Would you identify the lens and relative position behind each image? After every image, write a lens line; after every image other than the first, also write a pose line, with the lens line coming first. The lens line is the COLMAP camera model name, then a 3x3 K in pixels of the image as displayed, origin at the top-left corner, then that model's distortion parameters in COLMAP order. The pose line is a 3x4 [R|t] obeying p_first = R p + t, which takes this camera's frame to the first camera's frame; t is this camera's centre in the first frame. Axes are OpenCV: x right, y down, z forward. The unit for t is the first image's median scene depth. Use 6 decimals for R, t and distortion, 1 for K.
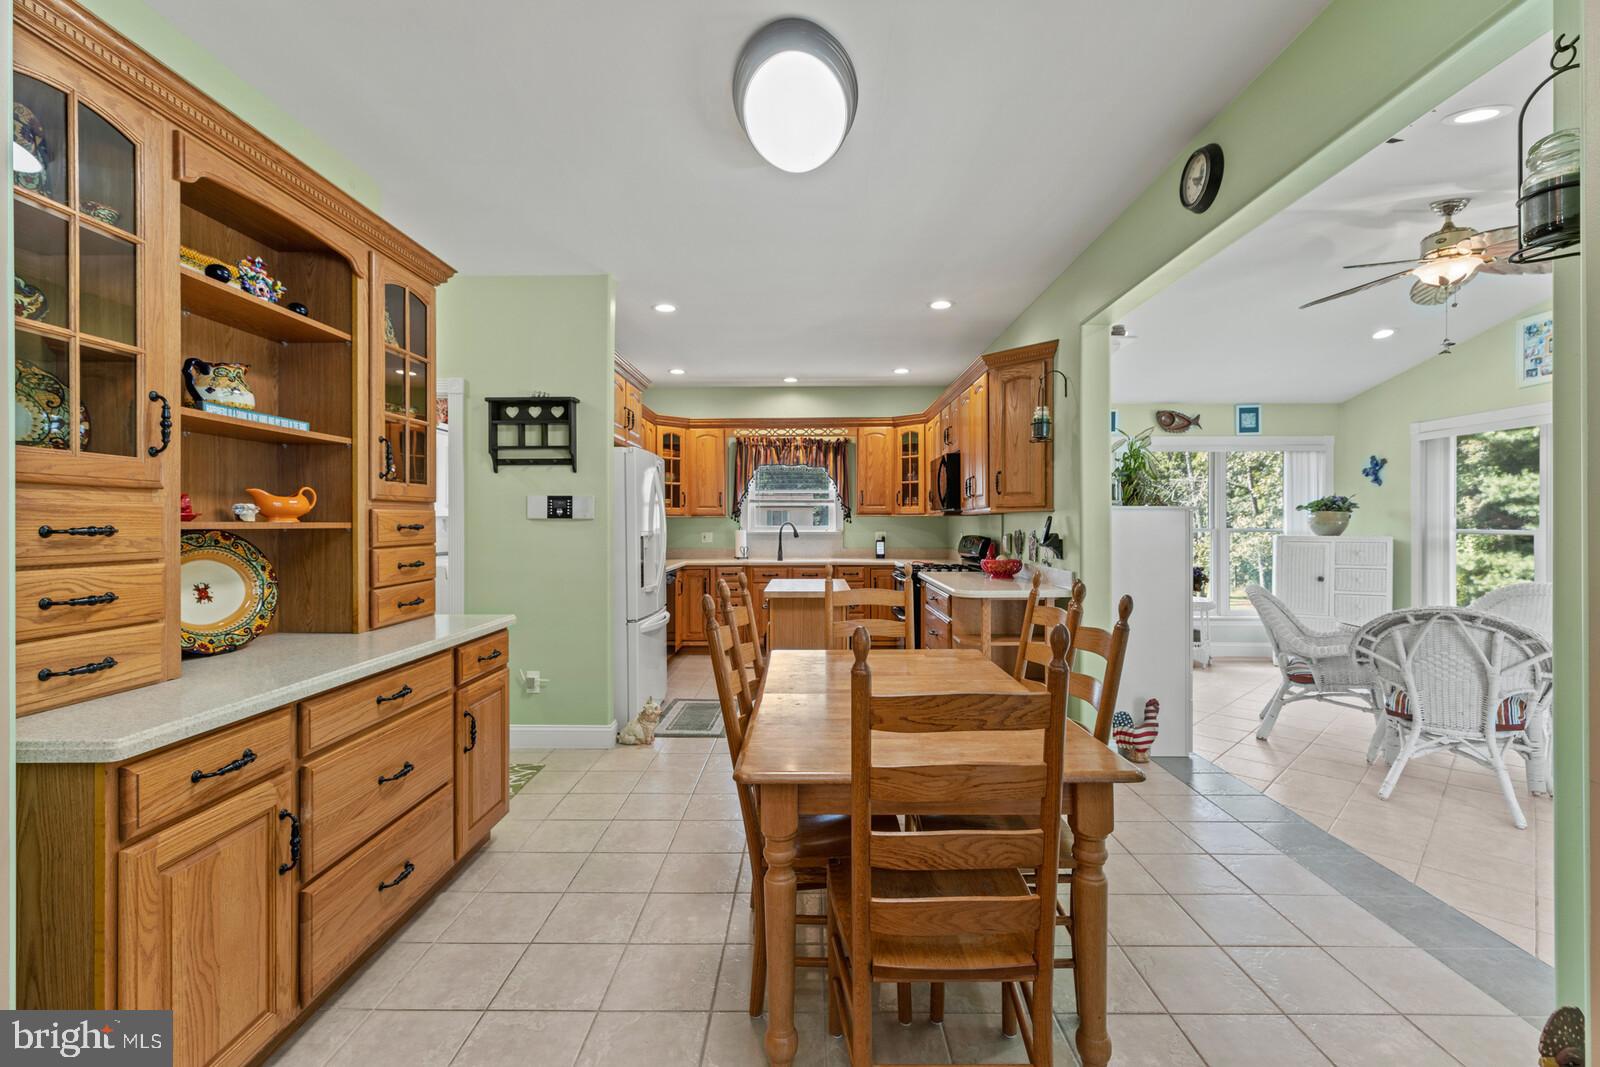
lens RADIAL K [[718.8, 0, 801.4], [0, 718.8, 524.4], [0, 0, 1]] dist [-0.000889, -0.000331]
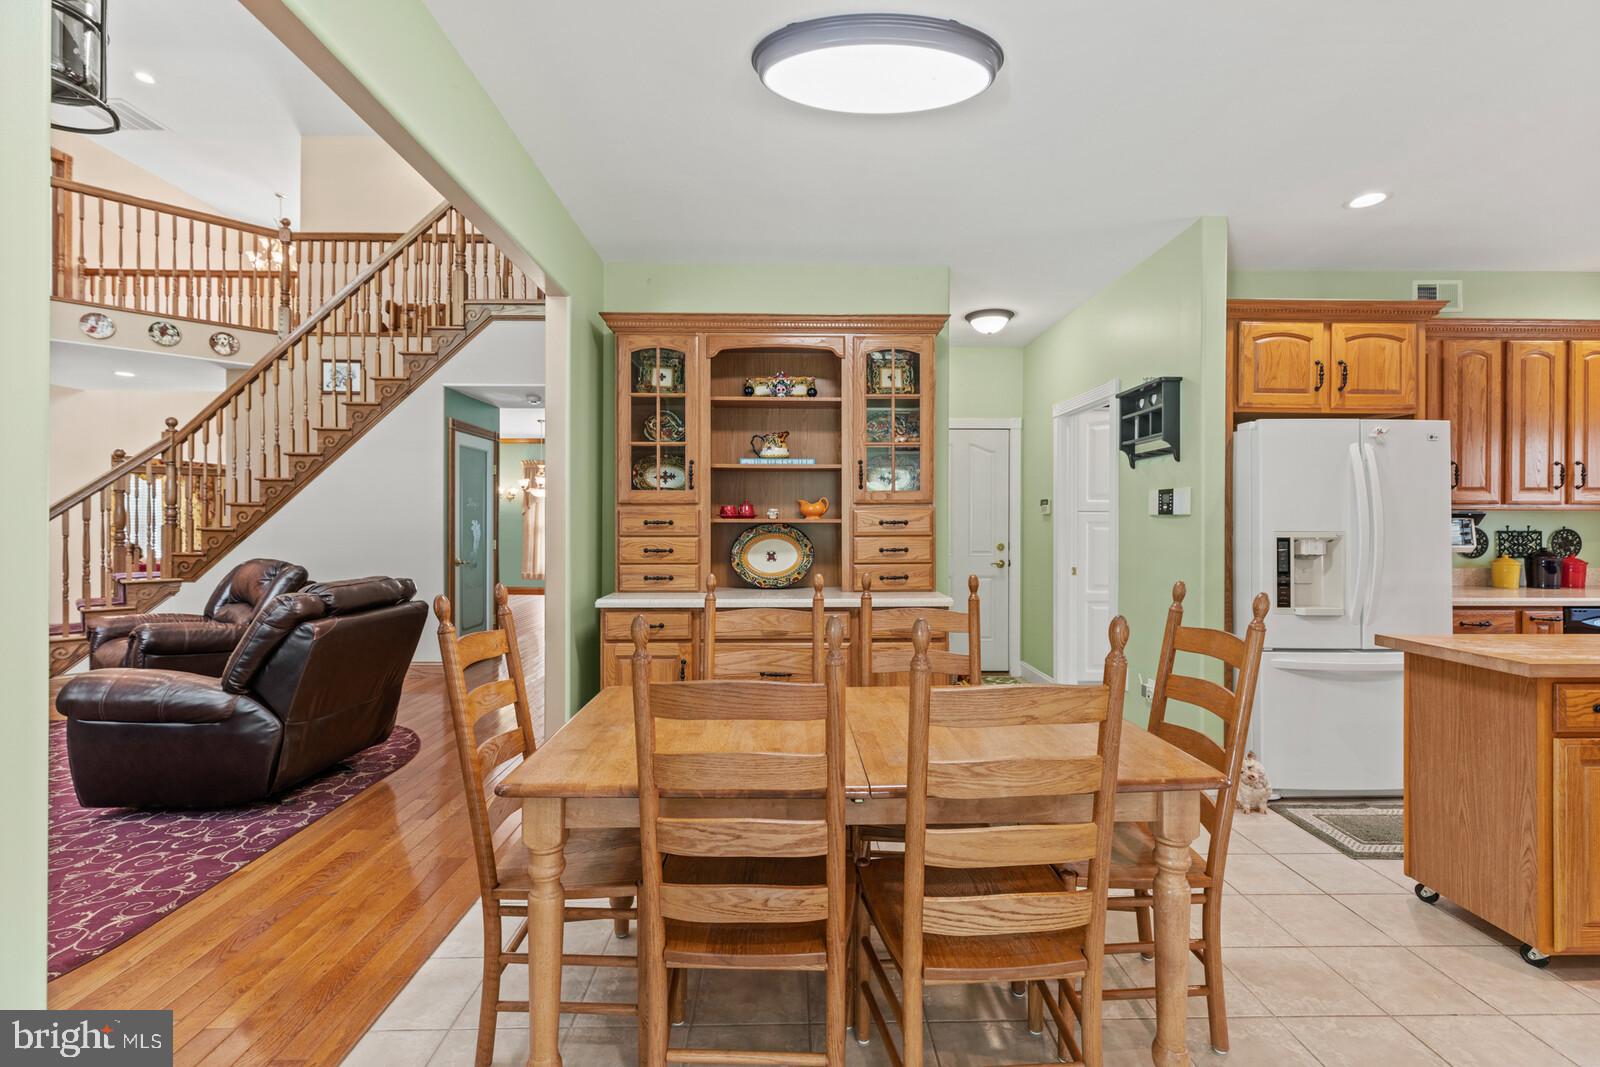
lens RADIAL K [[718.8, 0, 800.1], [0, 718.8, 526.7], [0, 0, 1]] dist [-0.000889, -0.000331]
pose [[0.028089, 0.008724, -0.999567, 0.908230], [-0.003588, 0.999956, 0.008626, 0.000770], [0.999599, 0.003344, 0.028119, 0.868423]]
